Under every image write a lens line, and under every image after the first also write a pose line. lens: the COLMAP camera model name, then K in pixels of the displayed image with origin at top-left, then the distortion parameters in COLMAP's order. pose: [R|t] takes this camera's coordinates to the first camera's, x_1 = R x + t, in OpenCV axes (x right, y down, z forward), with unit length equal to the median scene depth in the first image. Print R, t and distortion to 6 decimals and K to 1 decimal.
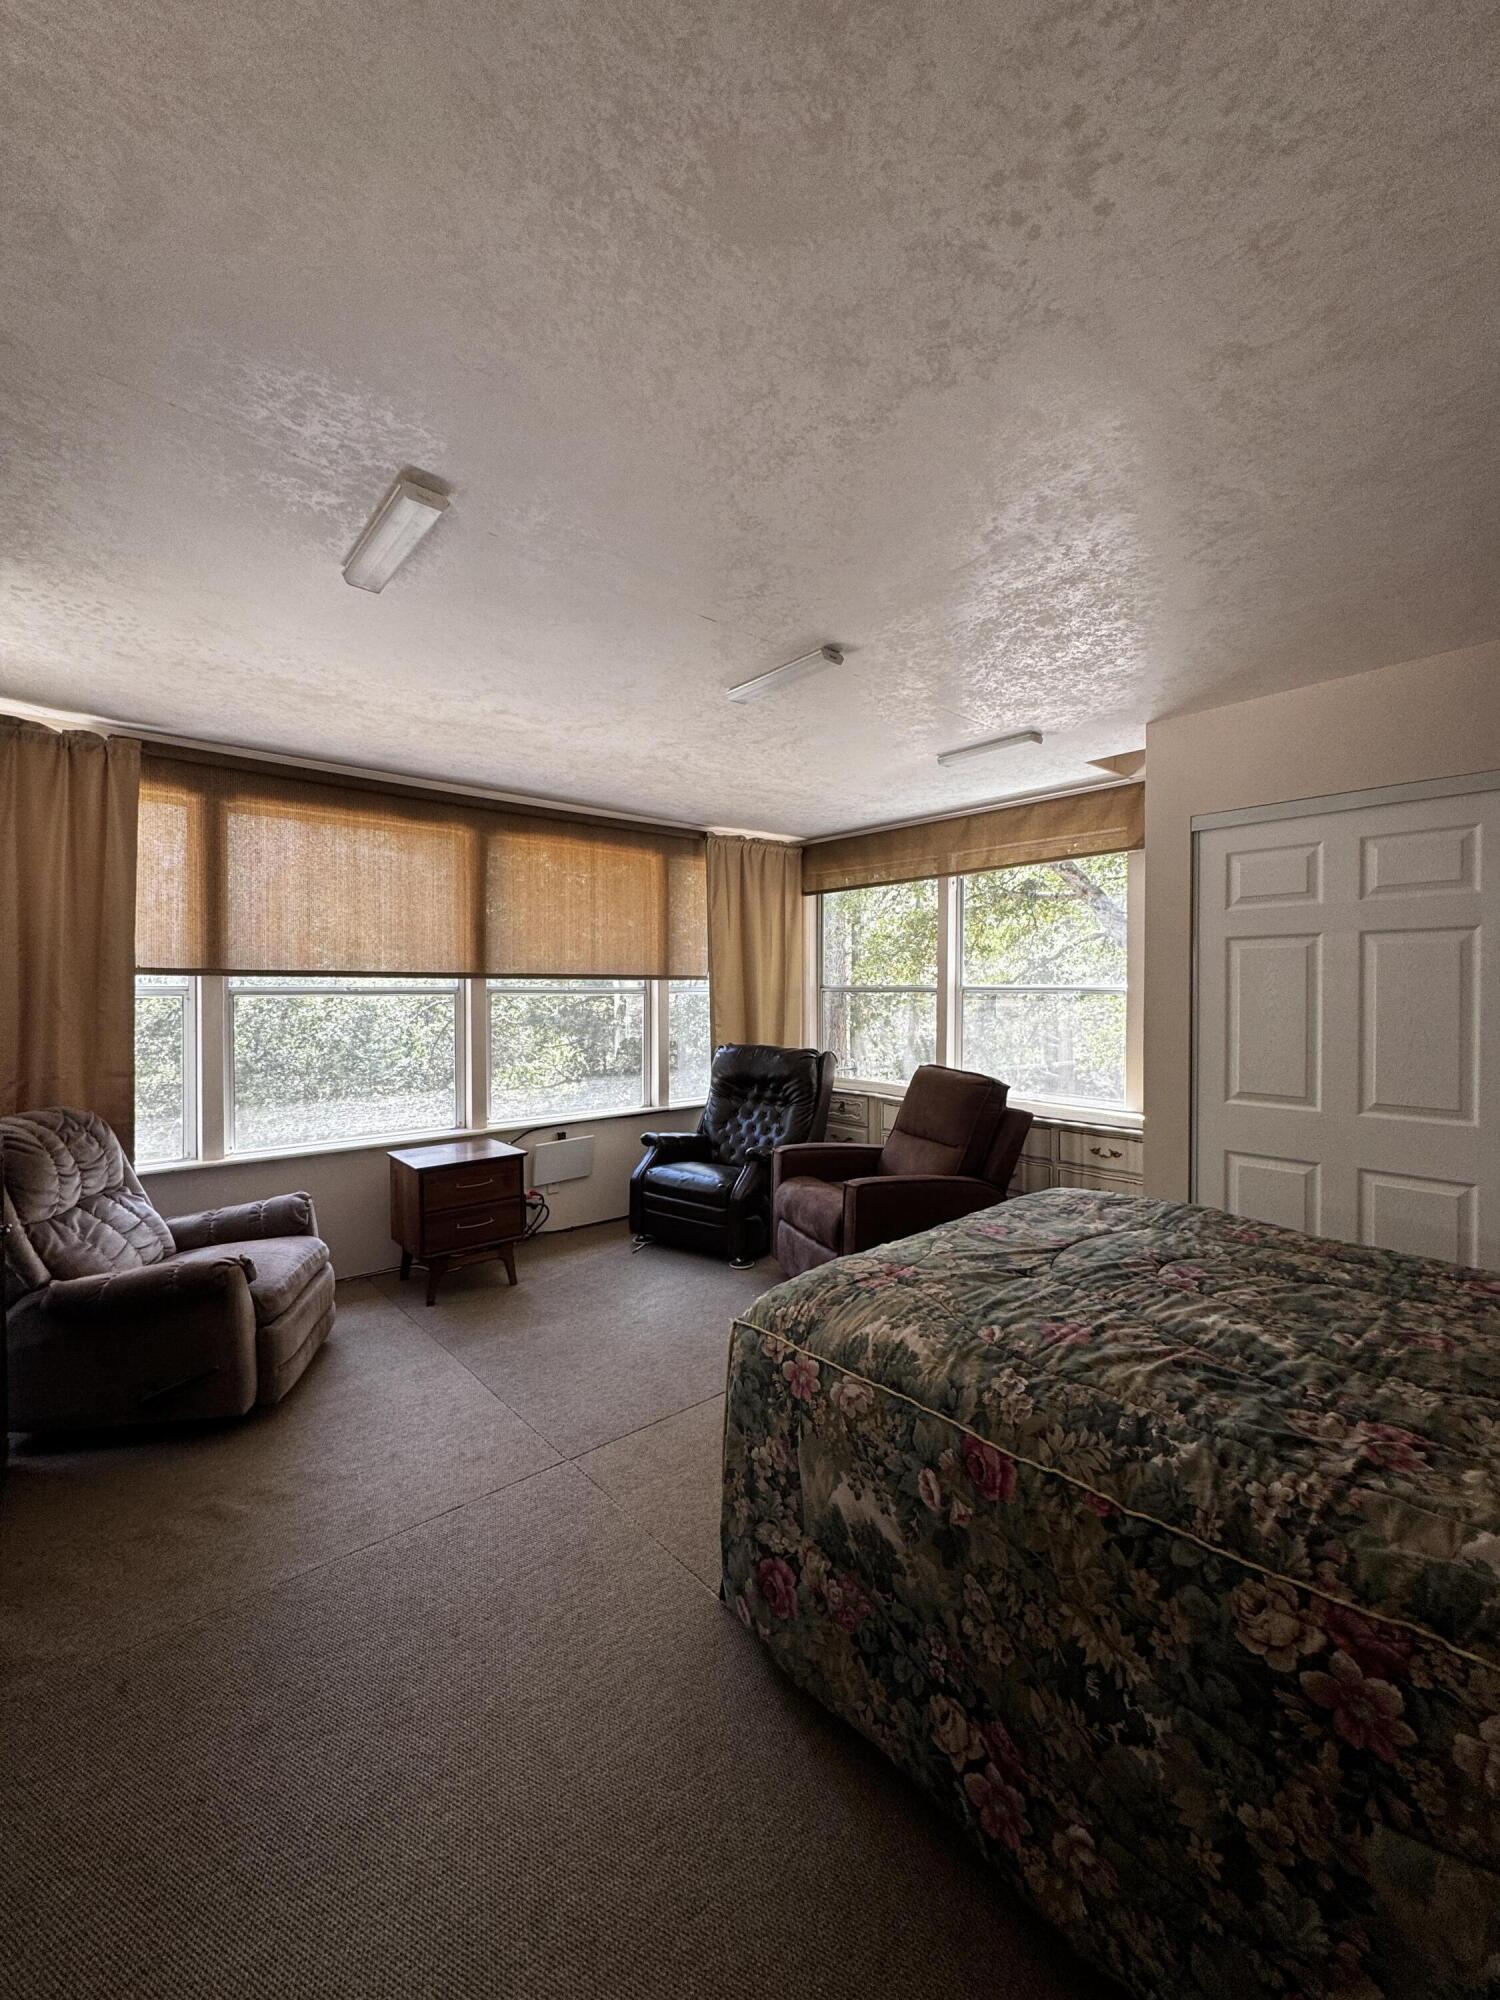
lens RADIAL K [[794.2, 0, 751.4], [0, 794.2, 999.9], [0, 0, 1]] dist [-0.002707, -0.000315]
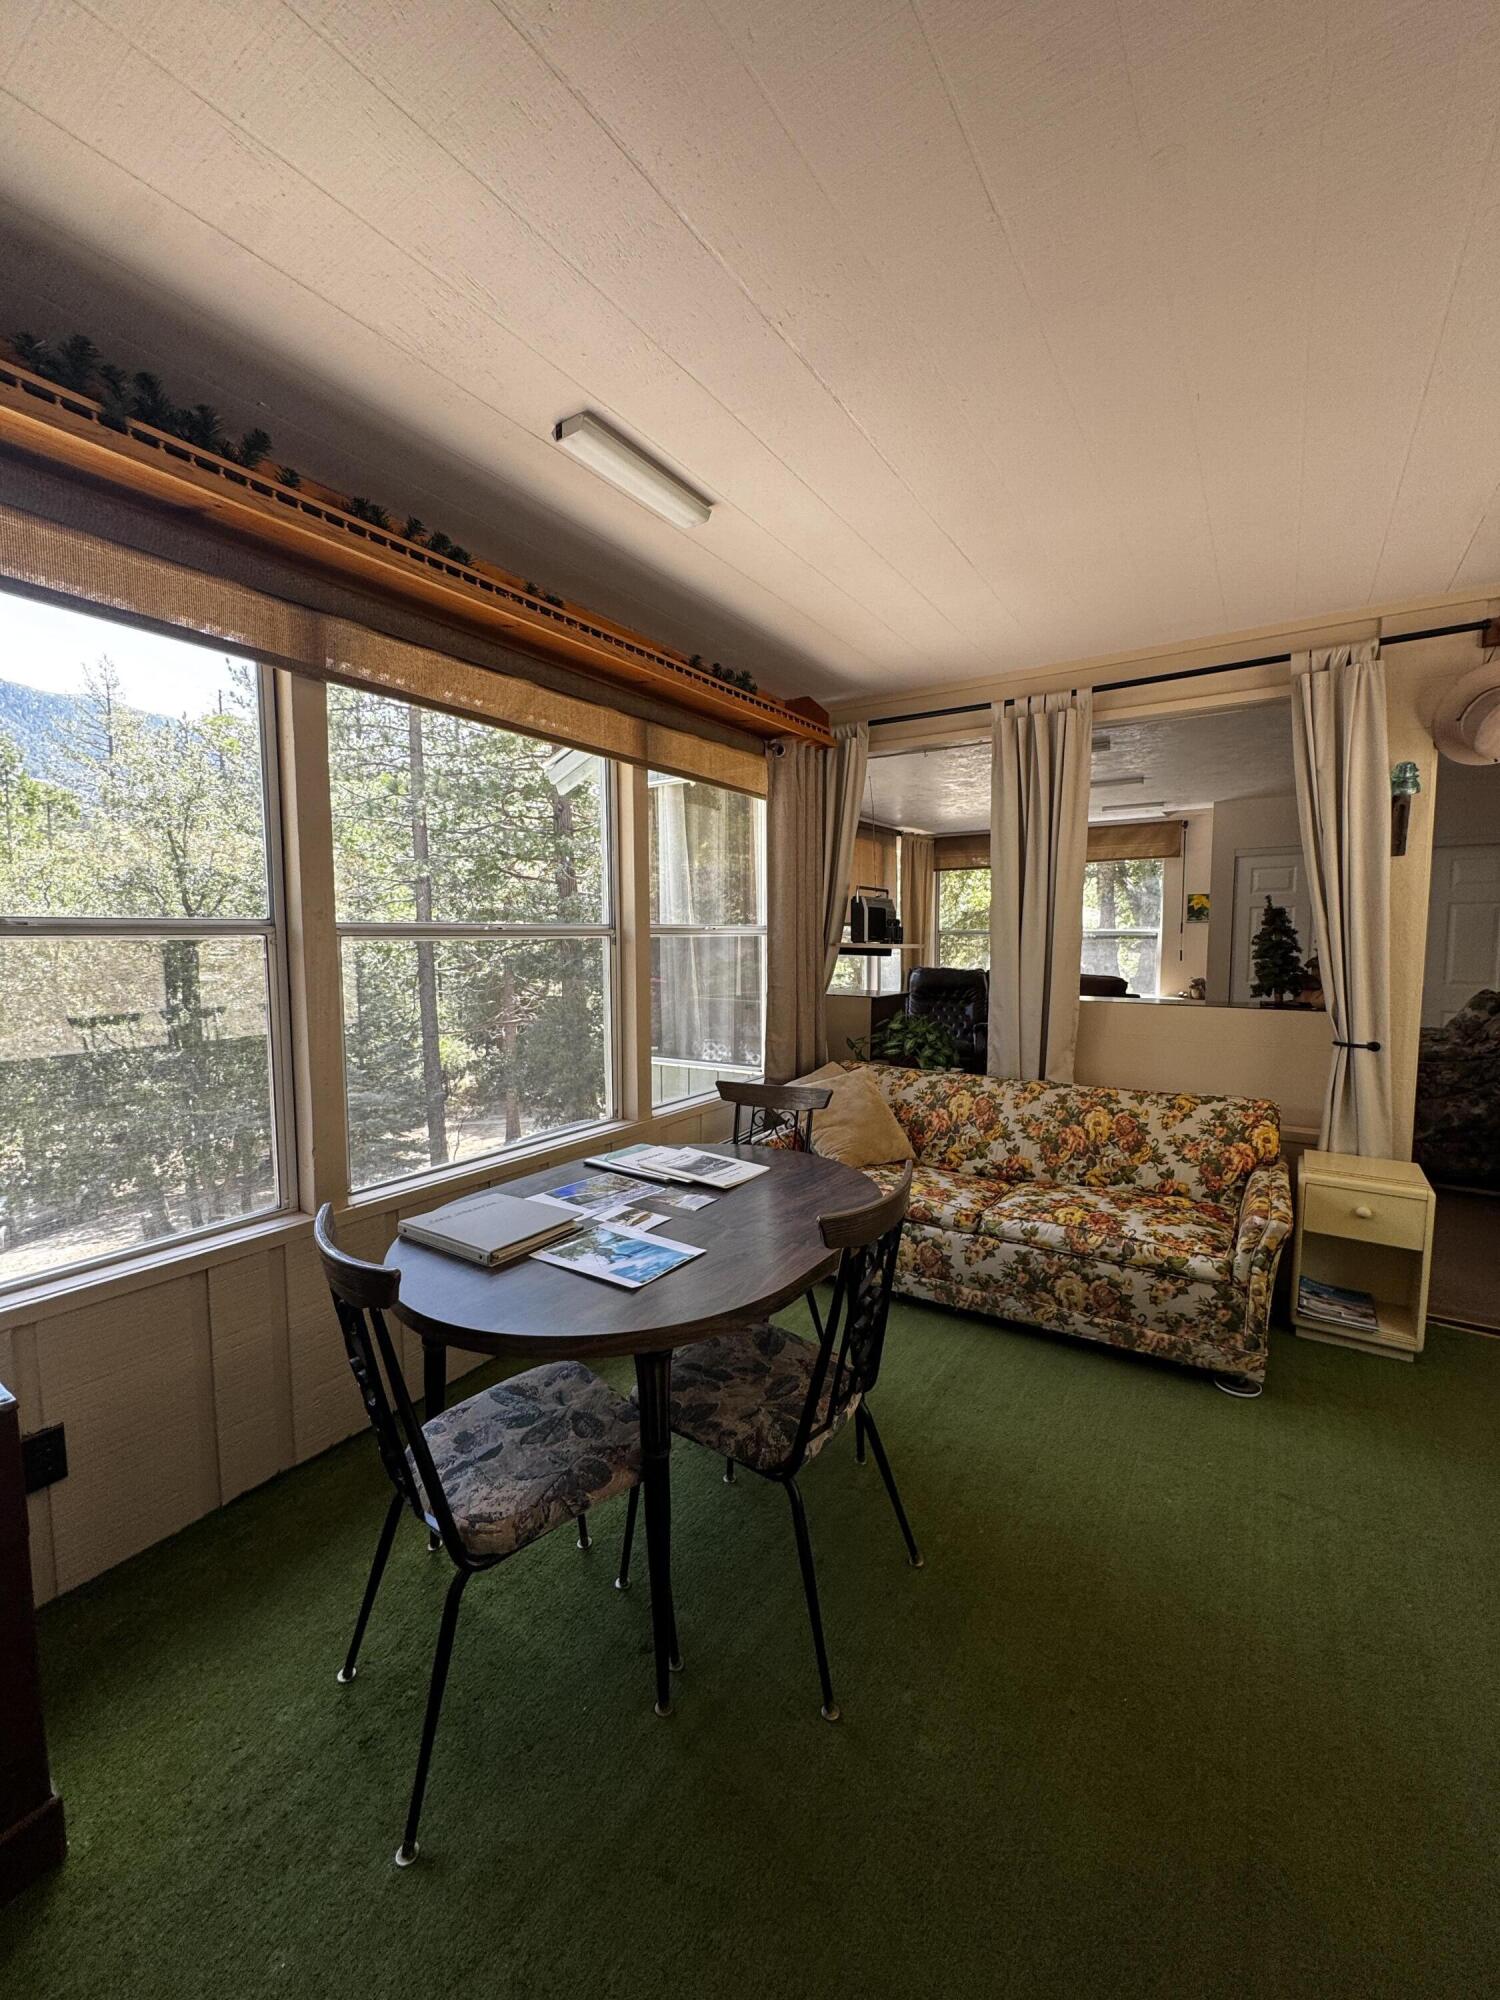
lens RADIAL K [[794.2, 0, 751.4], [0, 794.2, 999.9], [0, 0, 1]] dist [-0.002707, -0.000315]
pose [[0.965116, -0.022856, 0.260823, -0.808963], [0.006223, 0.997903, 0.064420, 0.016007], [-0.261748, -0.060550, 0.963235, -0.469859]]
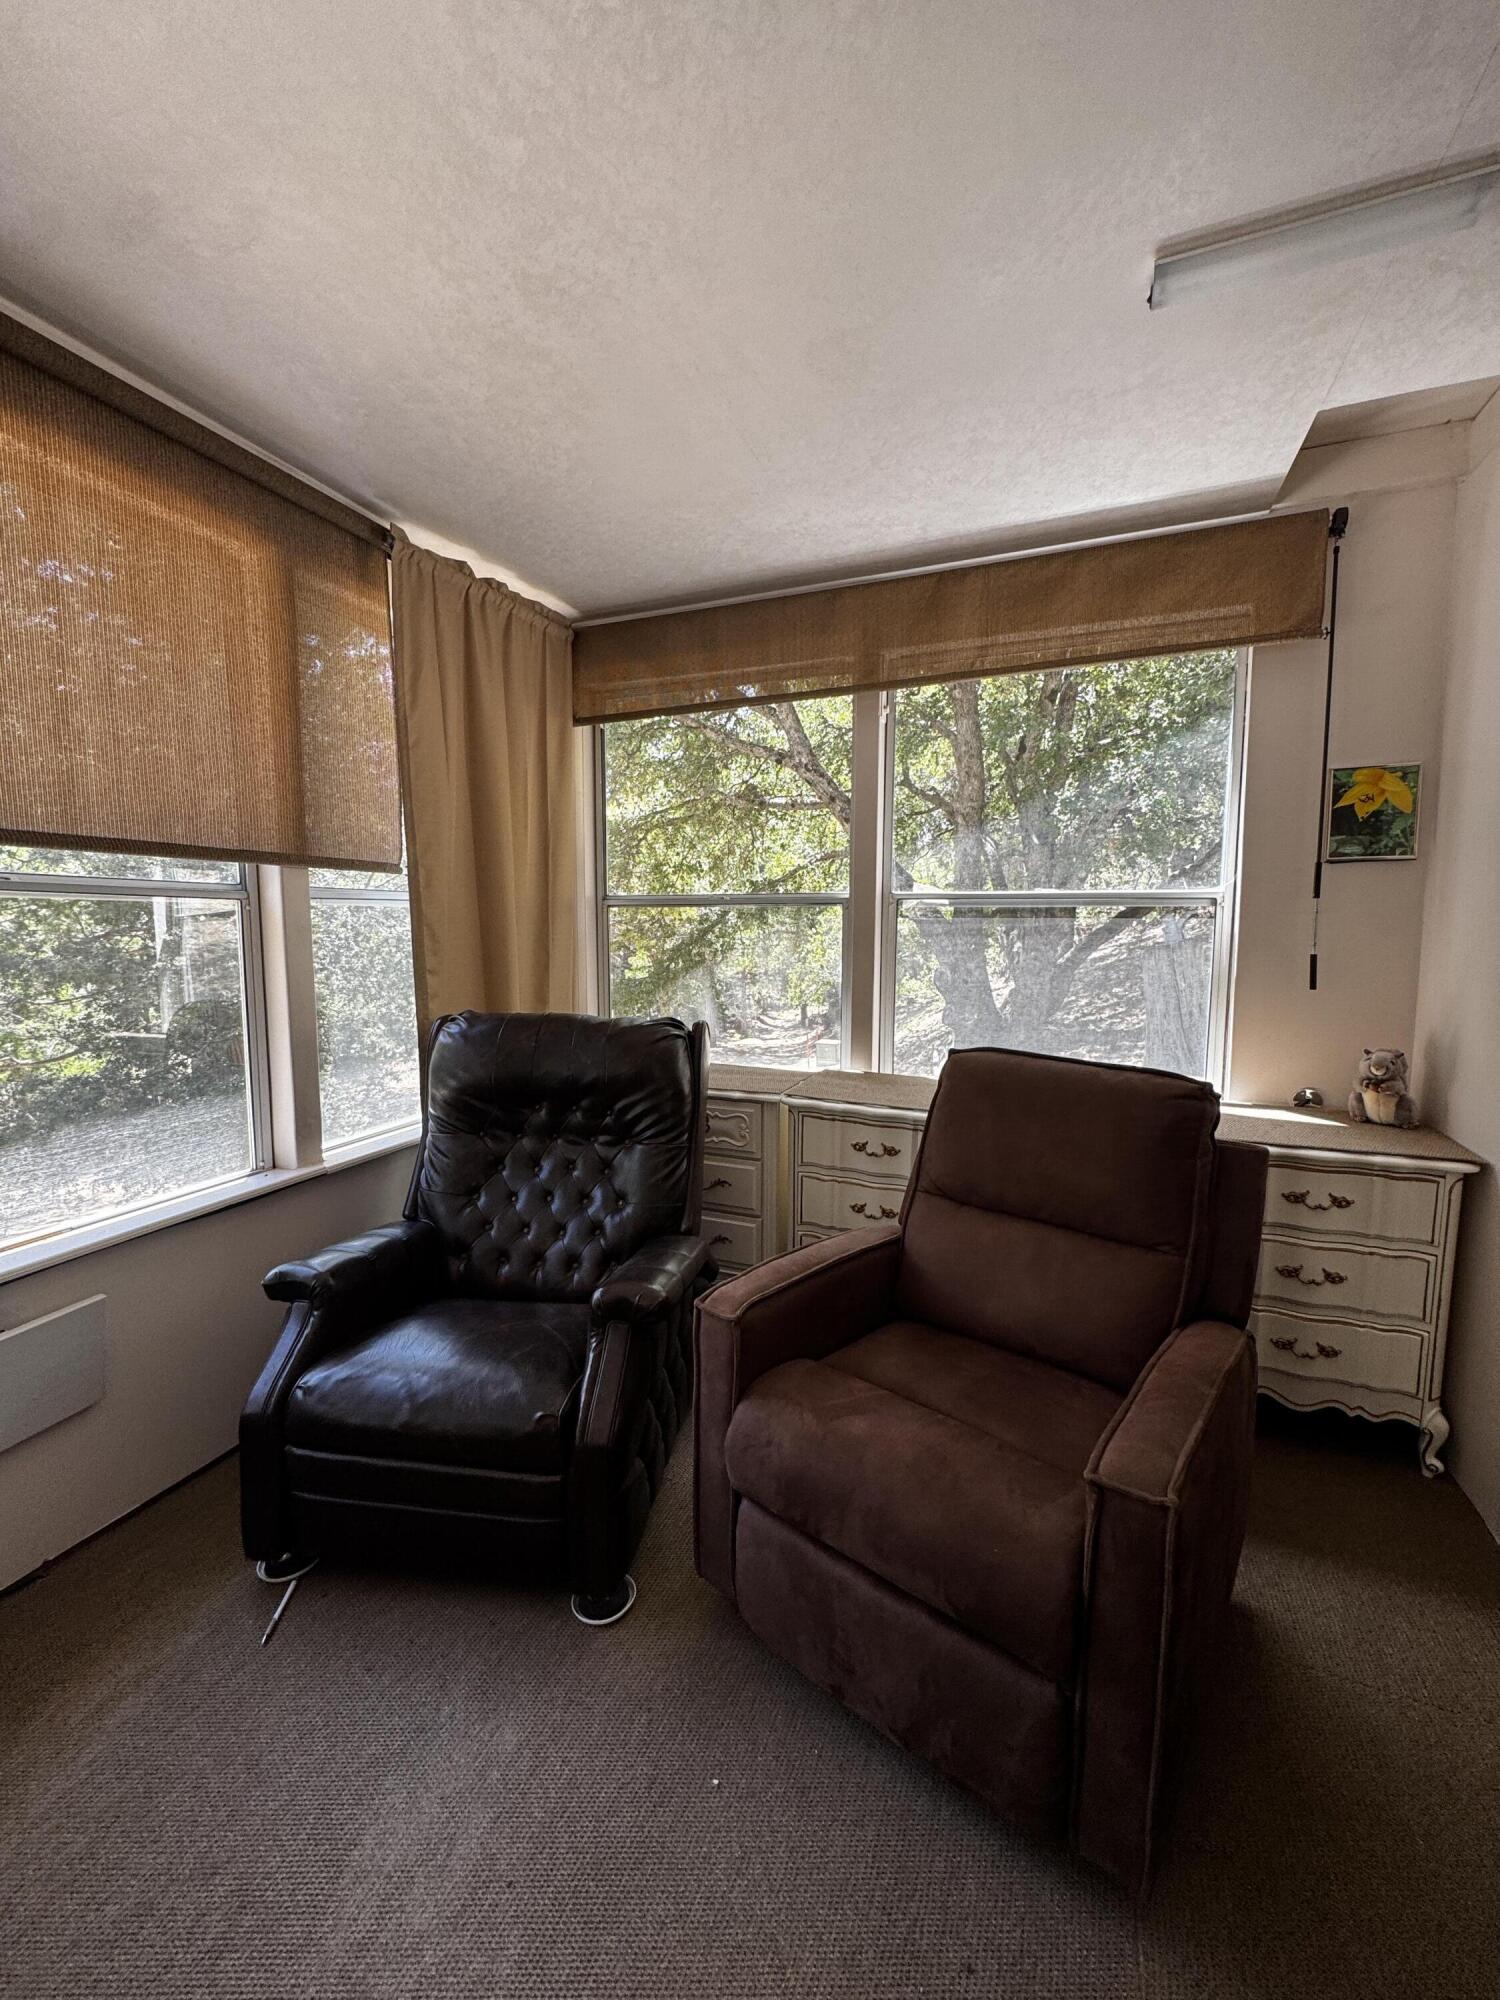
lens RADIAL K [[794.2, 0, 751.4], [0, 794.2, 999.9], [0, 0, 1]] dist [-0.002707, -0.000315]
pose [[0.891228, -0.040674, 0.451728, -0.093236], [0.003742, 0.996596, 0.082353, 0.012092], [-0.453540, -0.071705, 0.888347, 0.551404]]
